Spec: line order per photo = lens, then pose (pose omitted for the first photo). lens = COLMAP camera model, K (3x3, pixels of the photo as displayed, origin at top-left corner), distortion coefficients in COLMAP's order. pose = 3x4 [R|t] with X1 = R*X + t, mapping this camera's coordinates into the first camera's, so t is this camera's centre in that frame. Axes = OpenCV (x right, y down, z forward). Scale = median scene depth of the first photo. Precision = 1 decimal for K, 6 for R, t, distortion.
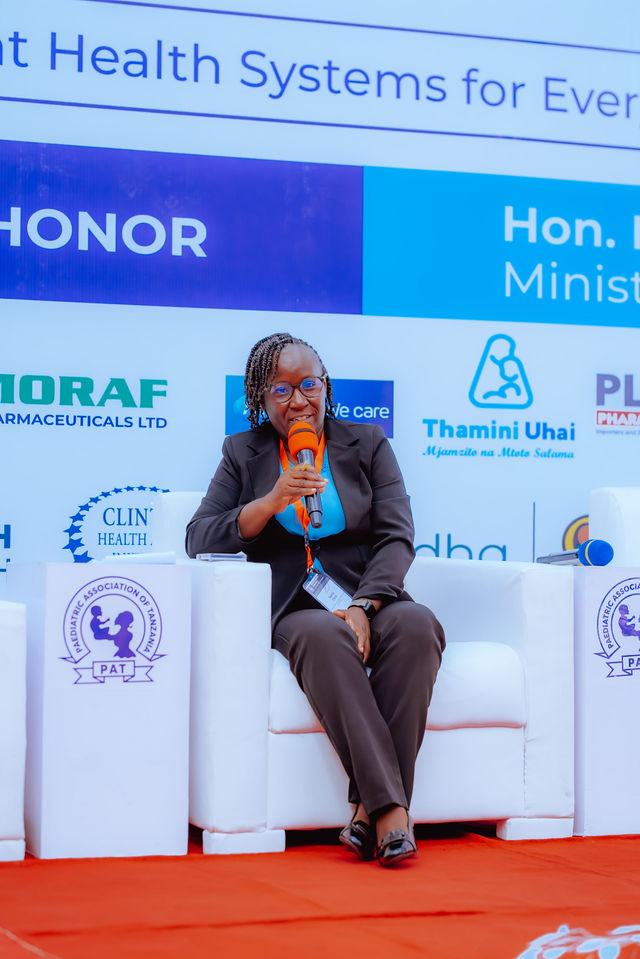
lens RADIAL K [[2261.3, 0, 301.0], [0, 2261.3, 497.6], [0, 0, 1]] dist [0.010070, -0.504740]
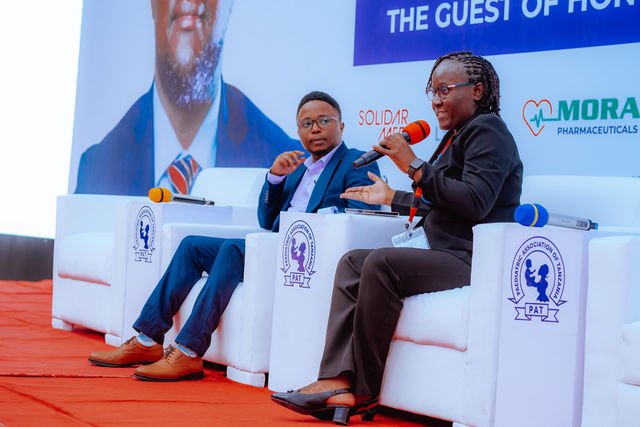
lens RADIAL K [[1509.1, 0, 303.0], [0, 1509.1, 199.6], [0, 0, 1]] dist [0.010070, -0.504740]
pose [[0.160401, -0.006527, -0.987030, 0.781303], [-0.034674, 0.999324, -0.012244, 0.026432], [0.986443, 0.036189, 0.160067, 0.665123]]
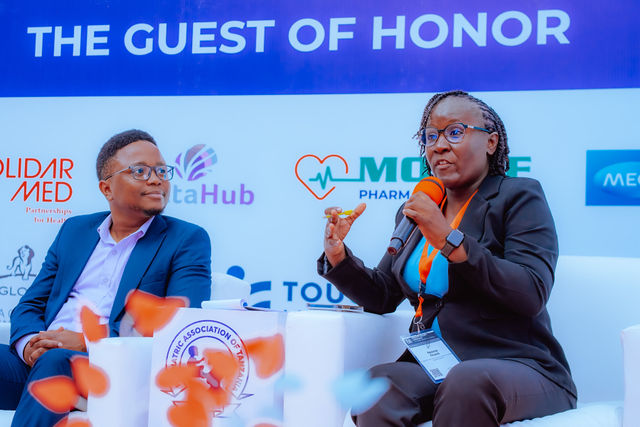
lens RADIAL K [[1509.1, 0, 303.0], [0, 1509.1, 199.6], [0, 0, 1]] dist [0.010070, -0.504740]
pose [[0.727685, -0.030814, -0.685219, 0.367984], [-0.016883, 0.997883, -0.062805, 0.017235], [0.685704, 0.057271, 0.725624, 0.394207]]
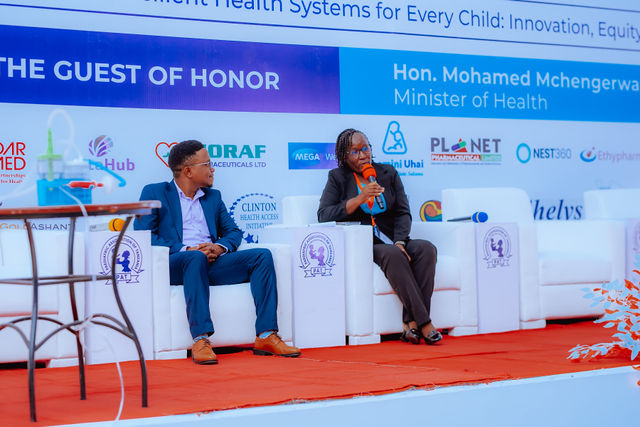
lens RADIAL K [[1509.1, 0, 303.0], [0, 1509.1, 199.6], [0, 0, 1]] dist [0.010070, -0.504740]
pose [[0.966011, -0.025361, 0.257256, -0.411251], [0.022382, 0.999644, 0.014503, -0.019471], [-0.257532, -0.008252, 0.966235, -0.450066]]
